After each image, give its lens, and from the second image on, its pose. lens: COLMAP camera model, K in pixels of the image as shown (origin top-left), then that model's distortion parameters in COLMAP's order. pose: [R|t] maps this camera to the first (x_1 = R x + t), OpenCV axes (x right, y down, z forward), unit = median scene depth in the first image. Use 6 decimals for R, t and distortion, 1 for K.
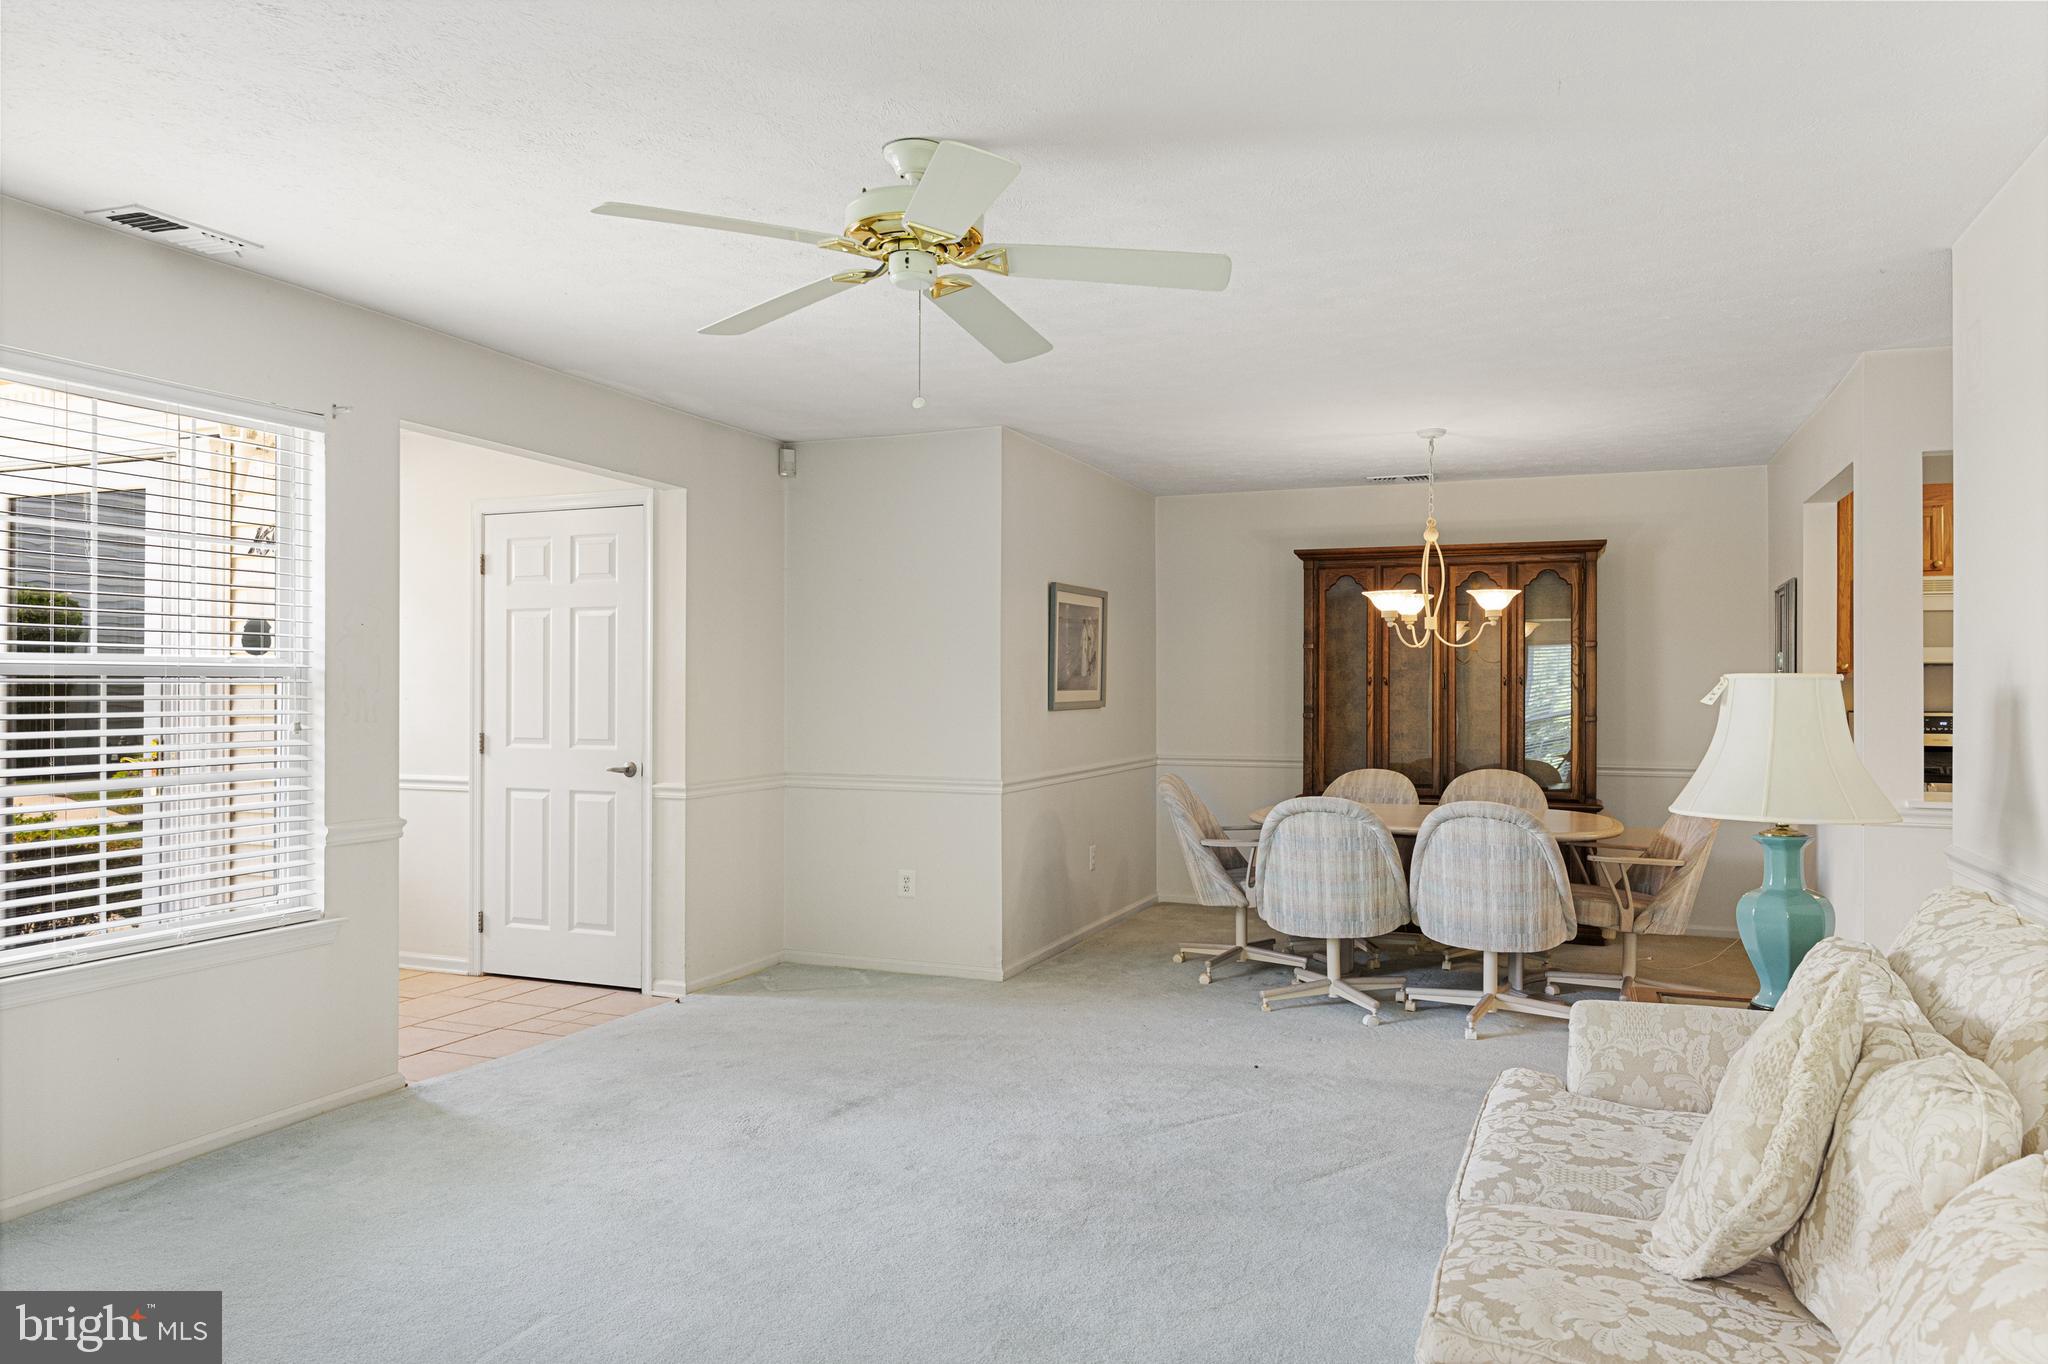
lens RADIAL K [[1374.6, 0, 1018.4], [0, 1374.6, 673.1], [0, 0, 1]] dist [0.002343, 0.001369]
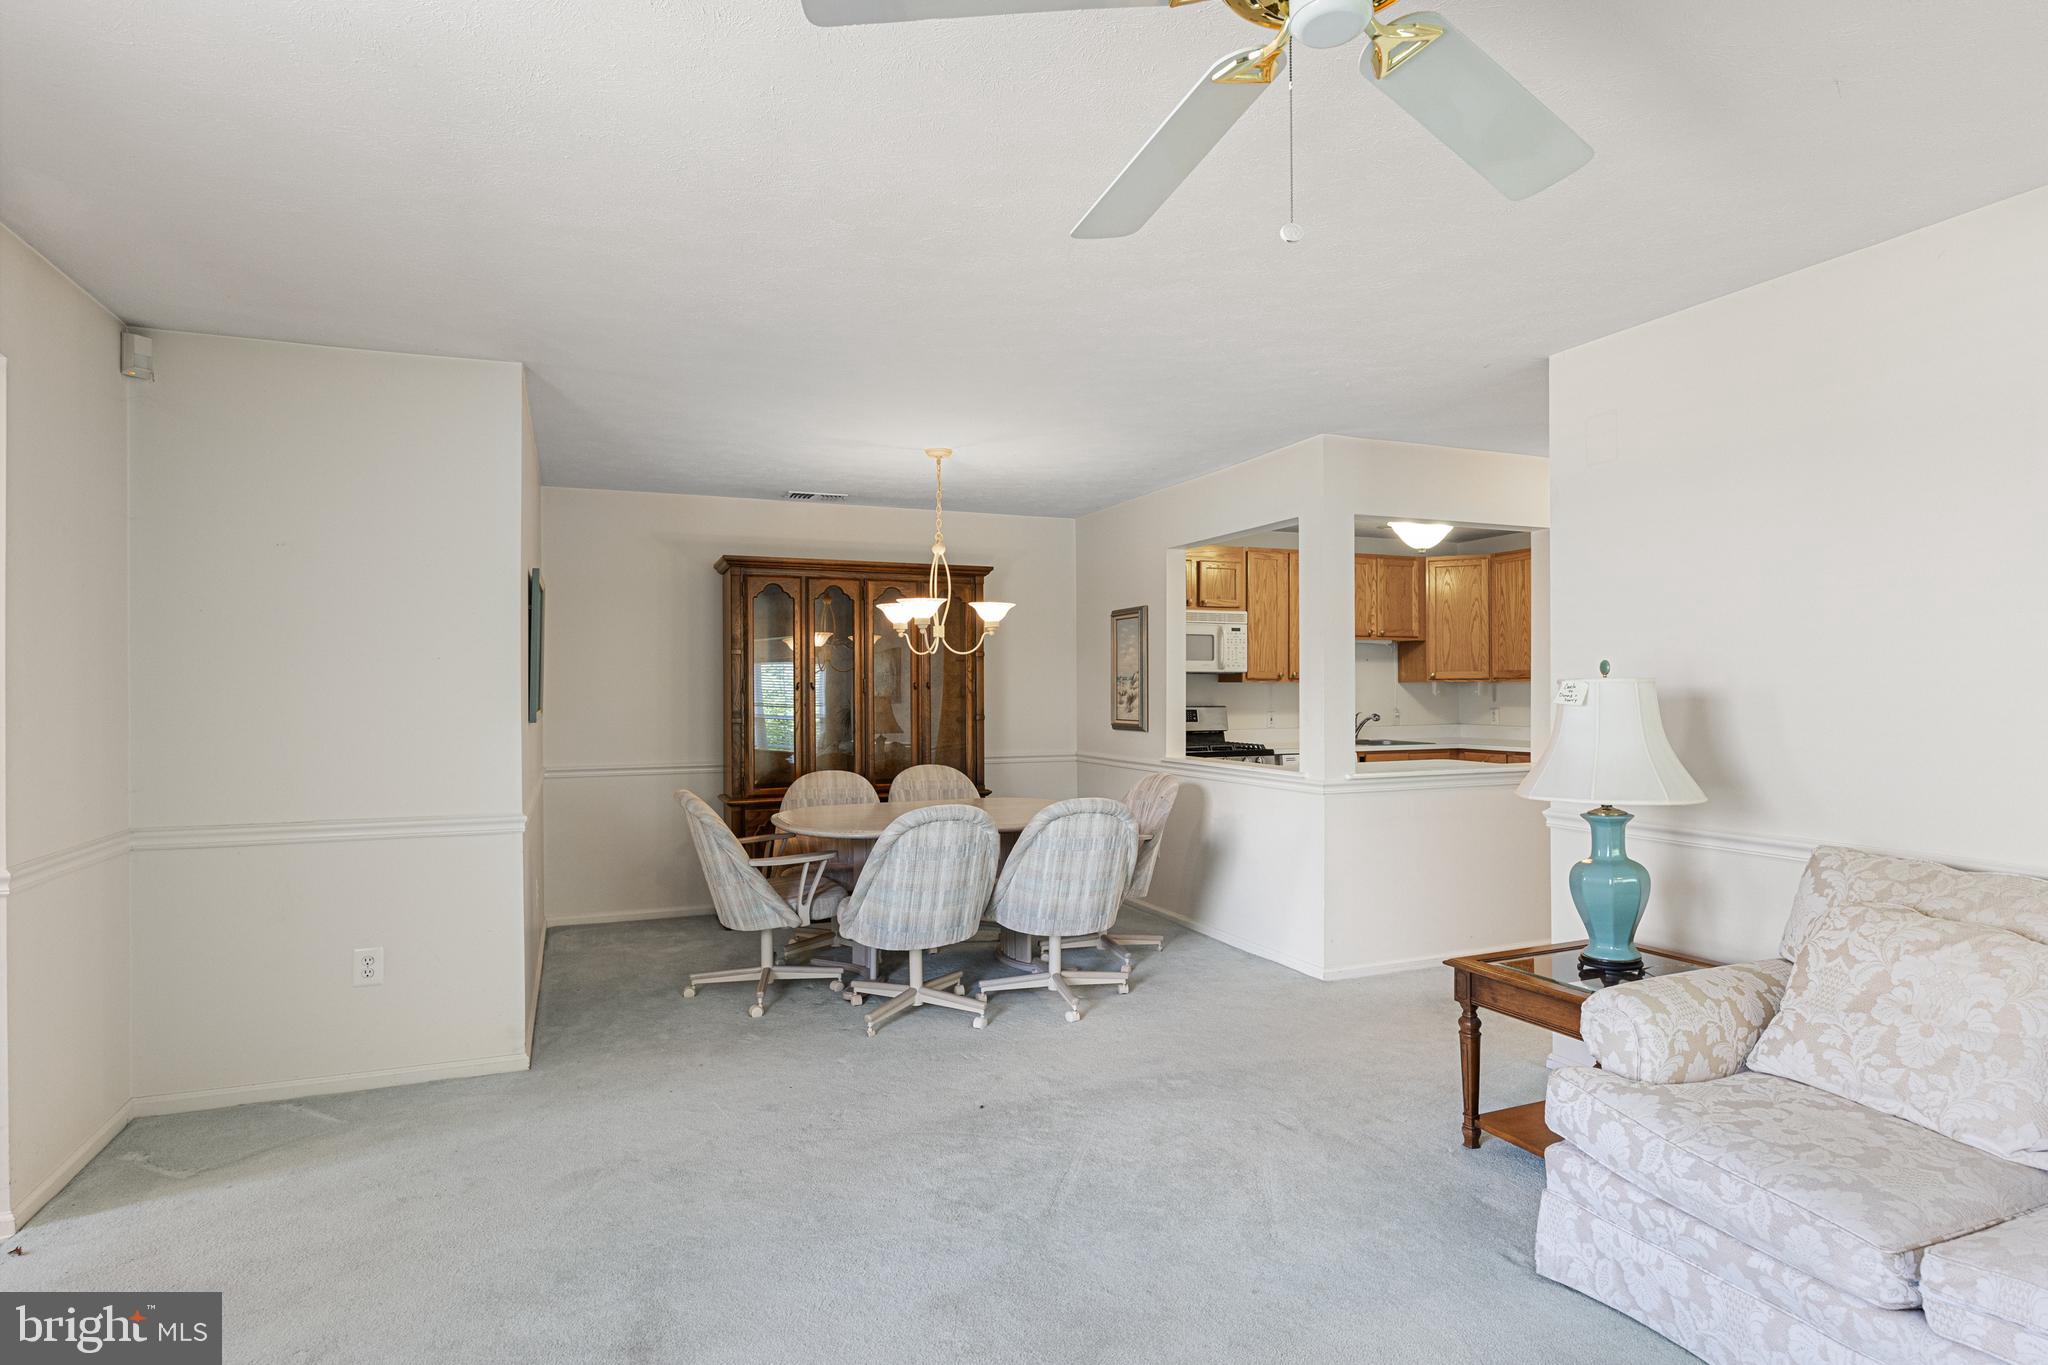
lens RADIAL K [[1078.4, 0, 1024.0], [0, 1078.4, 682.5], [0, 0, 1]] dist [-0.004688, 0.000181]
pose [[0.714010, -0.000753, 0.700135, -0.241085], [-0.000341, 0.999999, 0.001423, 0.001893], [-0.700135, -0.001255, 0.714009, 0.364132]]
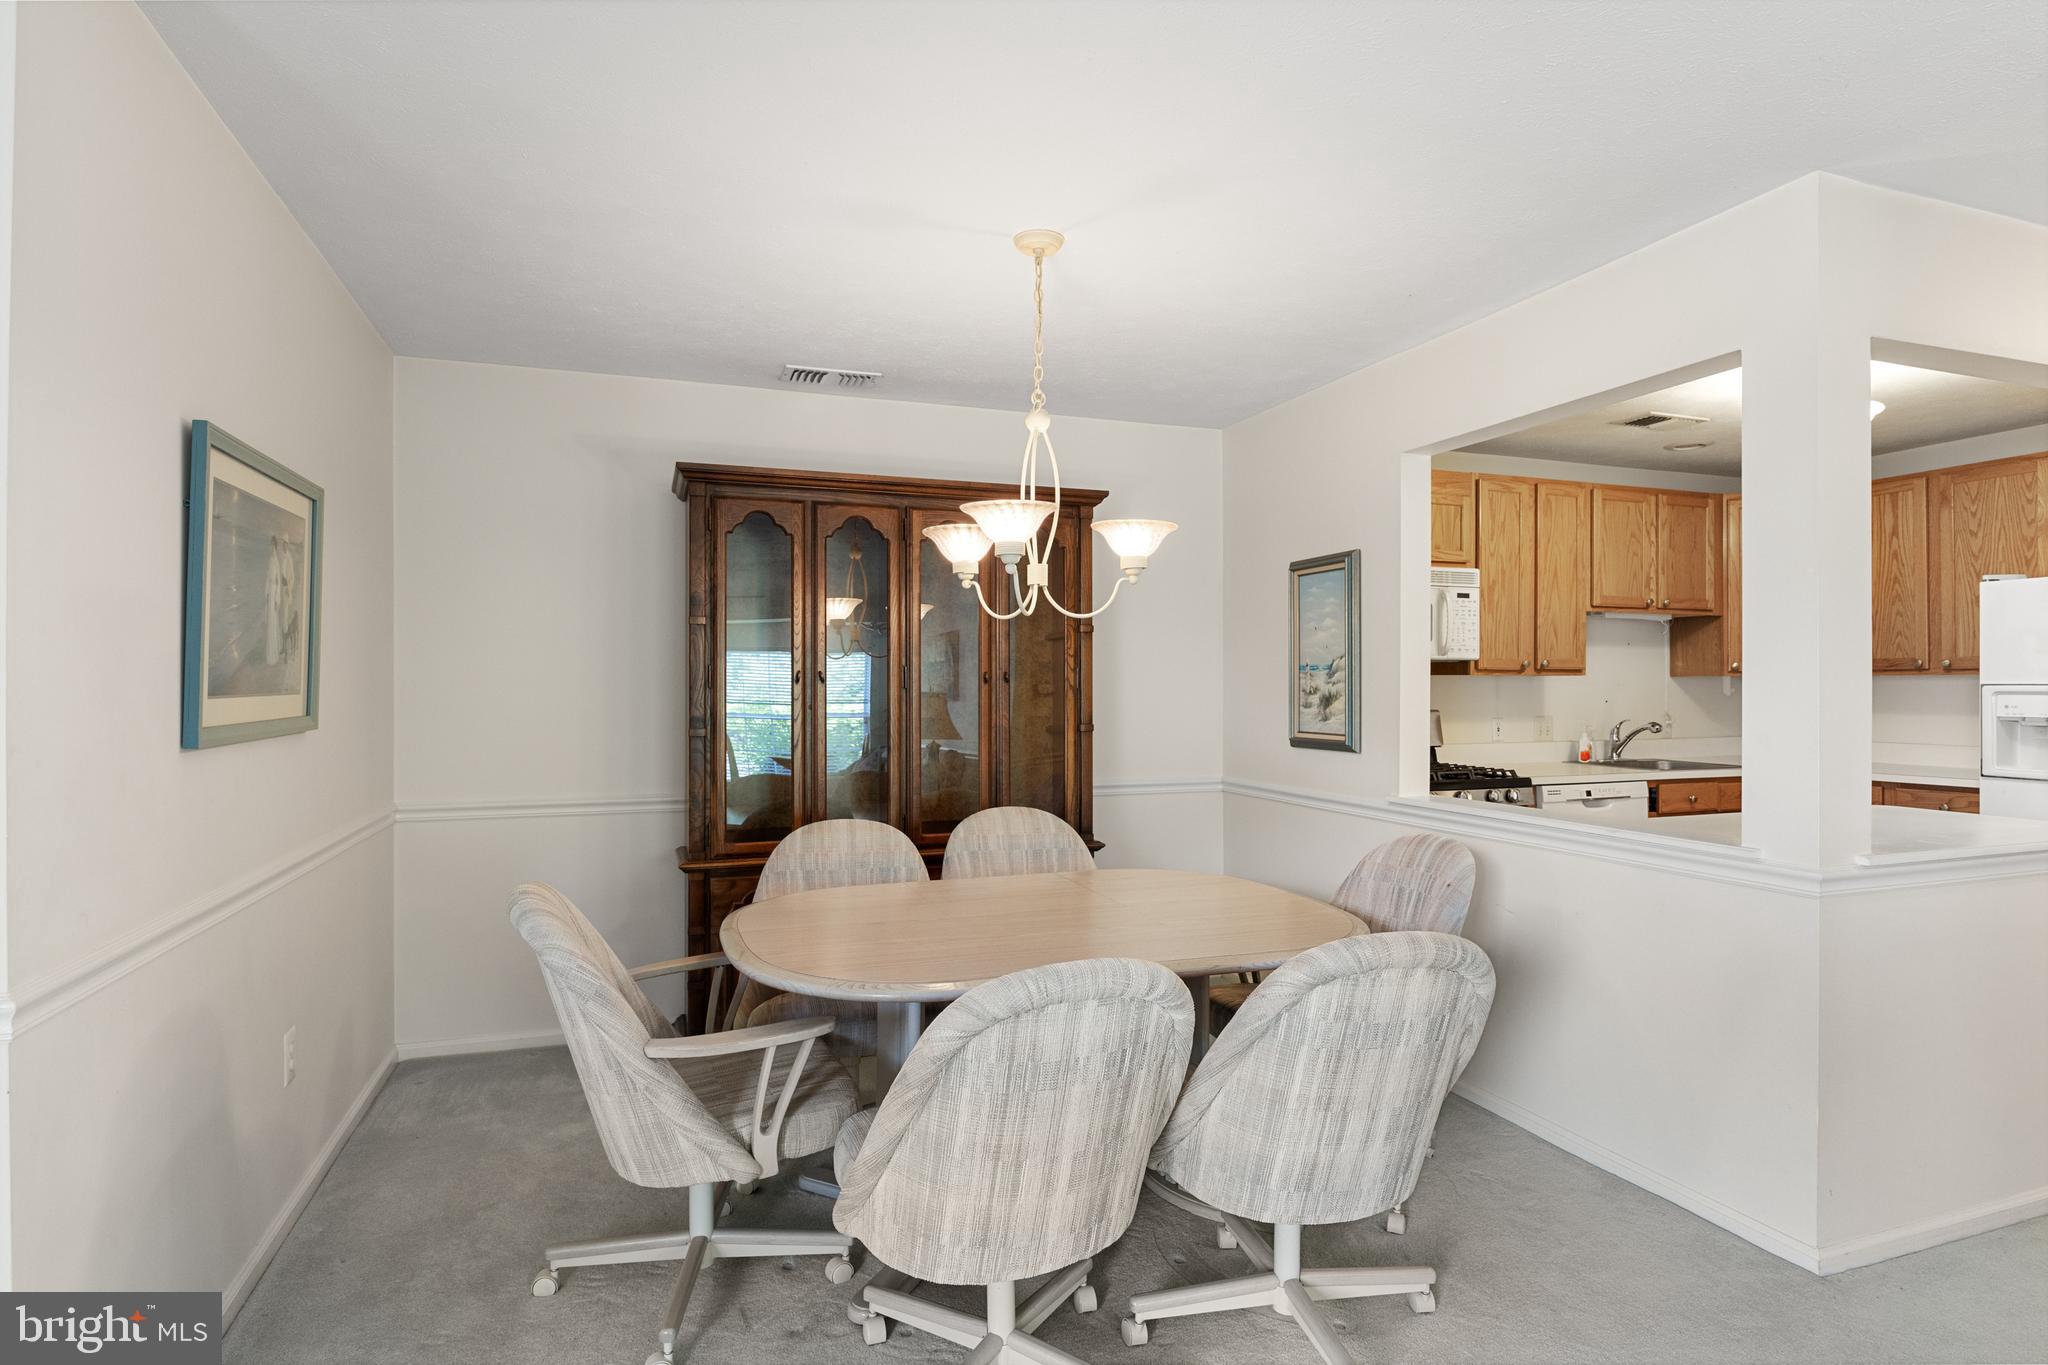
lens RADIAL K [[1078.4, 0, 1024.0], [0, 1078.4, 682.5], [0, 0, 1]] dist [-0.004688, 0.000181]
pose [[0.748617, -0.000300, 0.663003, -0.001316], [-0.004433, 0.999975, 0.005458, 0.006110], [-0.662988, -0.007025, 0.748597, 0.679099]]
